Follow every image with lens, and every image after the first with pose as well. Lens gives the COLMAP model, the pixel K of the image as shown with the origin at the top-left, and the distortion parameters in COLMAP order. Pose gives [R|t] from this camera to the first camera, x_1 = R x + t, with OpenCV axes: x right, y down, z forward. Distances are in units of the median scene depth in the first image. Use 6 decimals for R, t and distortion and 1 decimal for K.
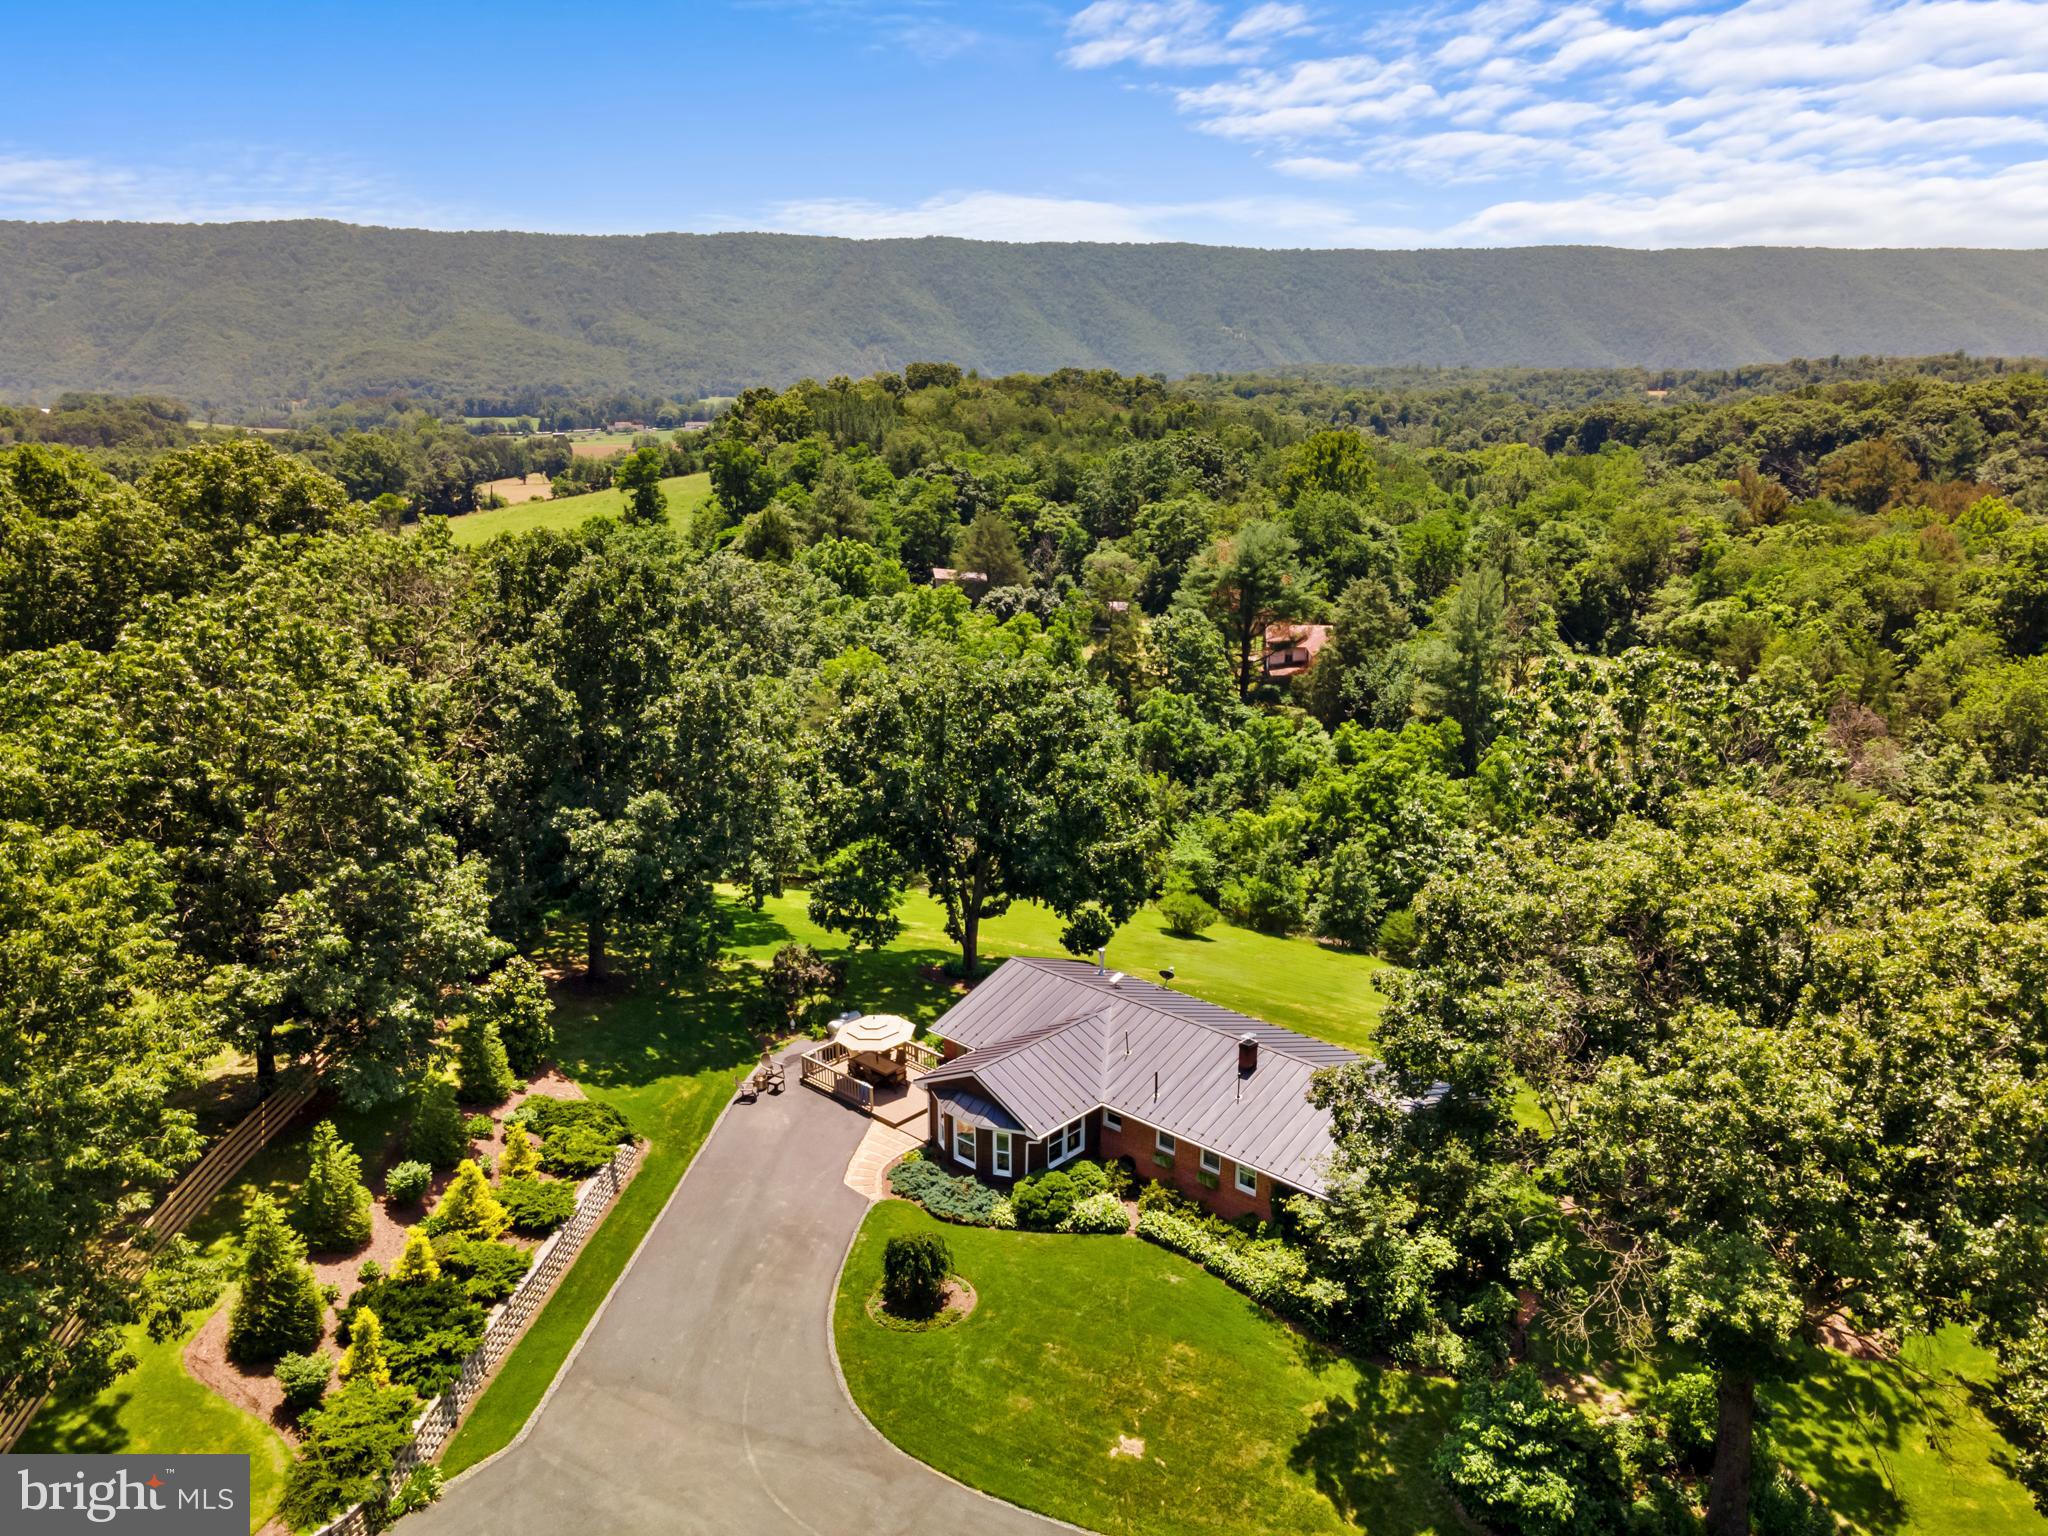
lens RADIAL K [[1486.7, 0, 1029.9], [0, 1486.7, 776.1], [0, 0, 1]] dist [0.030764, 0.017510]
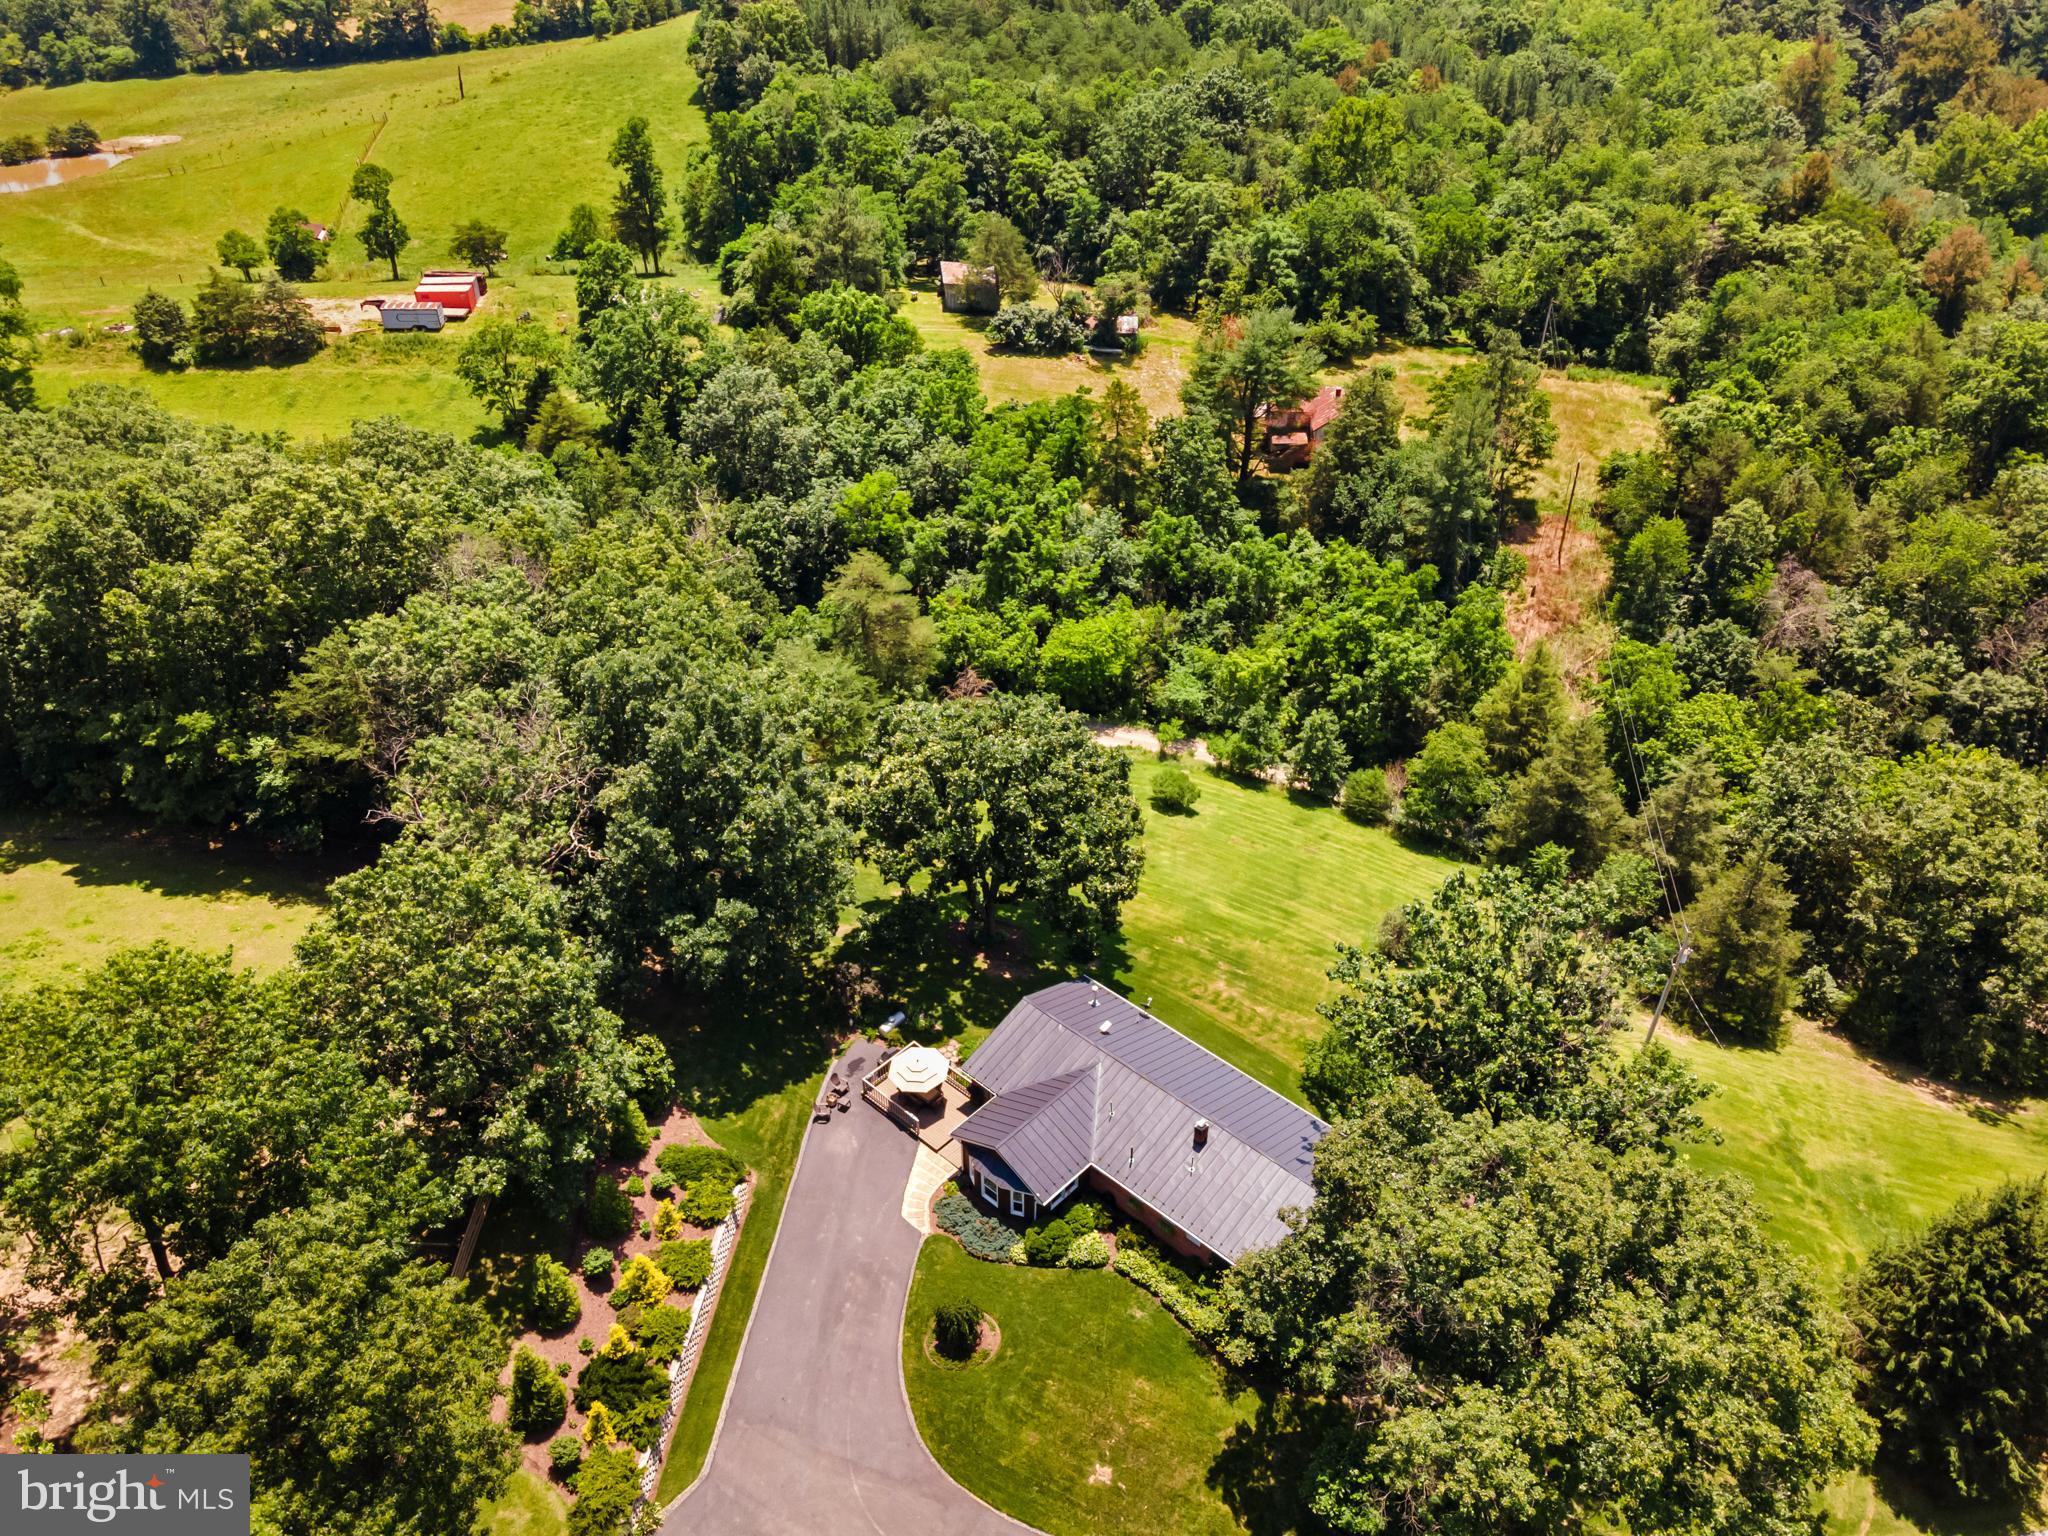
lens RADIAL K [[1486.7, 0, 1032.5], [0, 1486.7, 776.6], [0, 0, 1]] dist [0.030764, 0.017510]
pose [[0.999986, 0.005052, -0.001705, -0.004390], [-0.004180, 0.941256, 0.337669, -0.589207], [0.003310, -0.337657, 0.941263, -0.158355]]
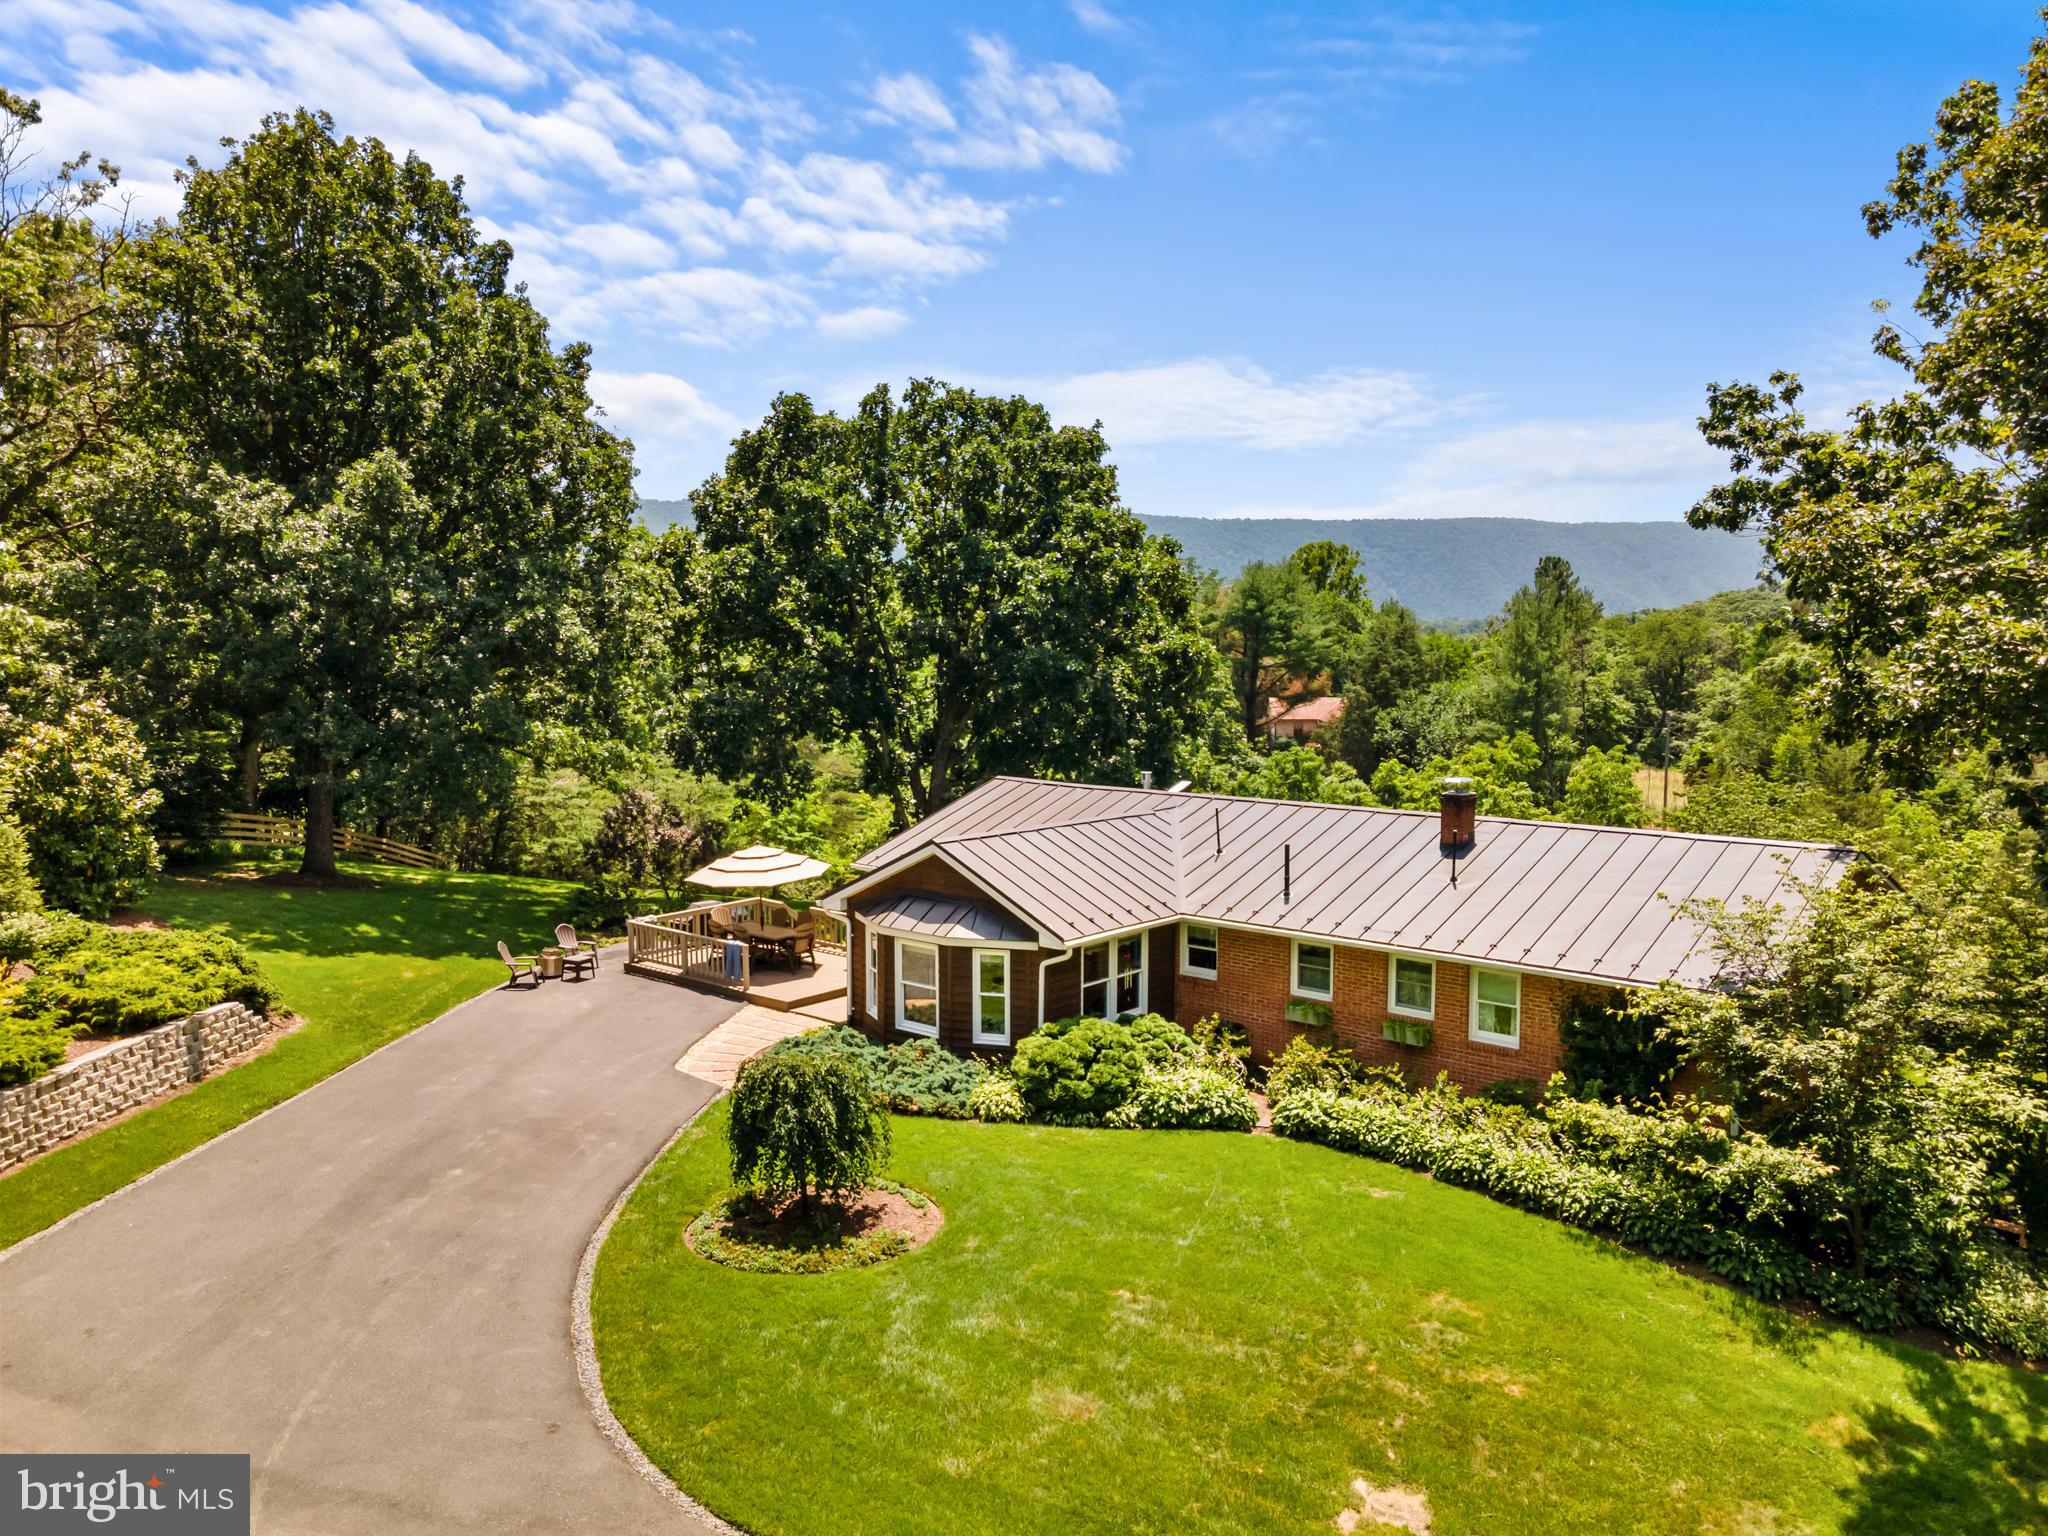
lens RADIAL K [[1486.7, 0, 1019.6], [0, 1486.7, 759.5], [0, 0, 1]] dist [0.030764, 0.017510]
pose [[0.999698, -0.004069, 0.024238, -0.021266], [0.008422, 0.983203, -0.182319, 0.272052], [-0.023089, 0.182468, 0.982941, 0.502041]]
